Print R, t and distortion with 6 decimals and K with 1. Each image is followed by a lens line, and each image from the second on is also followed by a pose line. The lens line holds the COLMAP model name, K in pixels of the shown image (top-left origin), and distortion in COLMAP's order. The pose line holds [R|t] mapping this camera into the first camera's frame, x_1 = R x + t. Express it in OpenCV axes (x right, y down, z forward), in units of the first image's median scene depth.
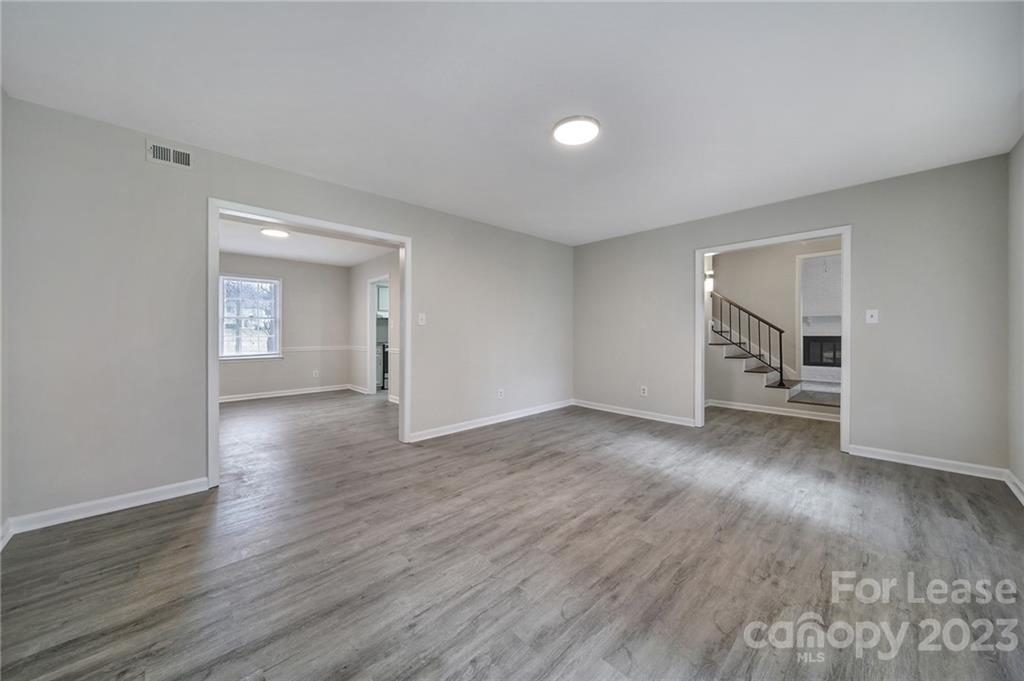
lens RADIAL K [[358.9, 0, 512.4], [0, 358.9, 334.8], [0, 0, 1]] dist [-0.003177, -0.000651]
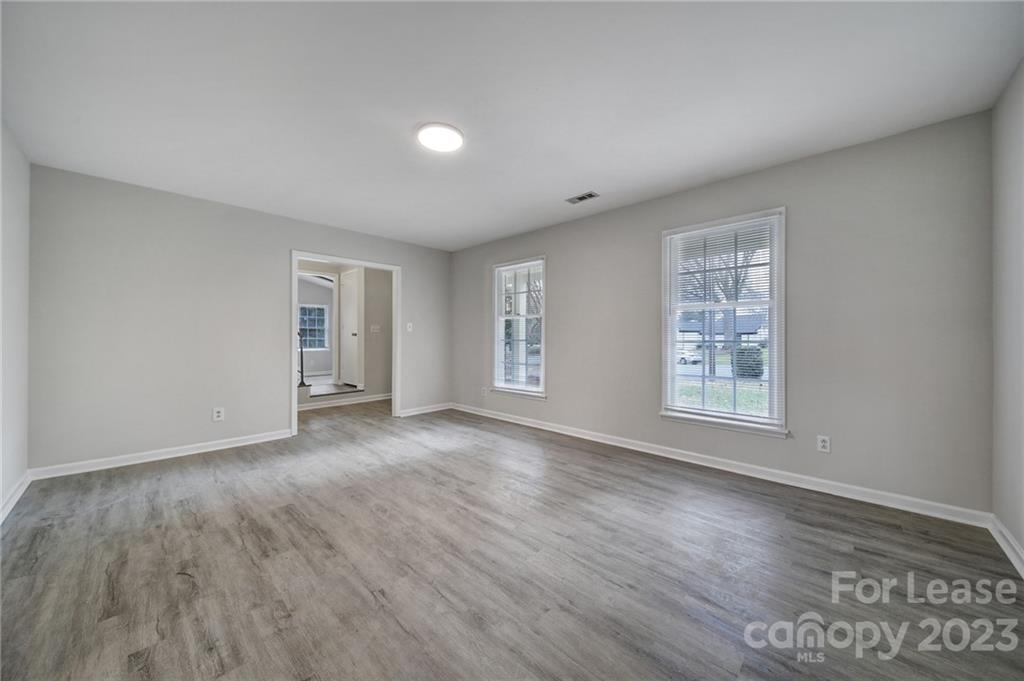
lens RADIAL K [[358.9, 0, 510.9], [0, 358.9, 337.7], [0, 0, 1]] dist [-0.003177, -0.000651]
pose [[-0.046378, -0.000698, 0.998924, -0.710215], [0.005687, 0.999983, 0.000963, -0.001509], [-0.998908, 0.005726, -0.046373, 0.715514]]
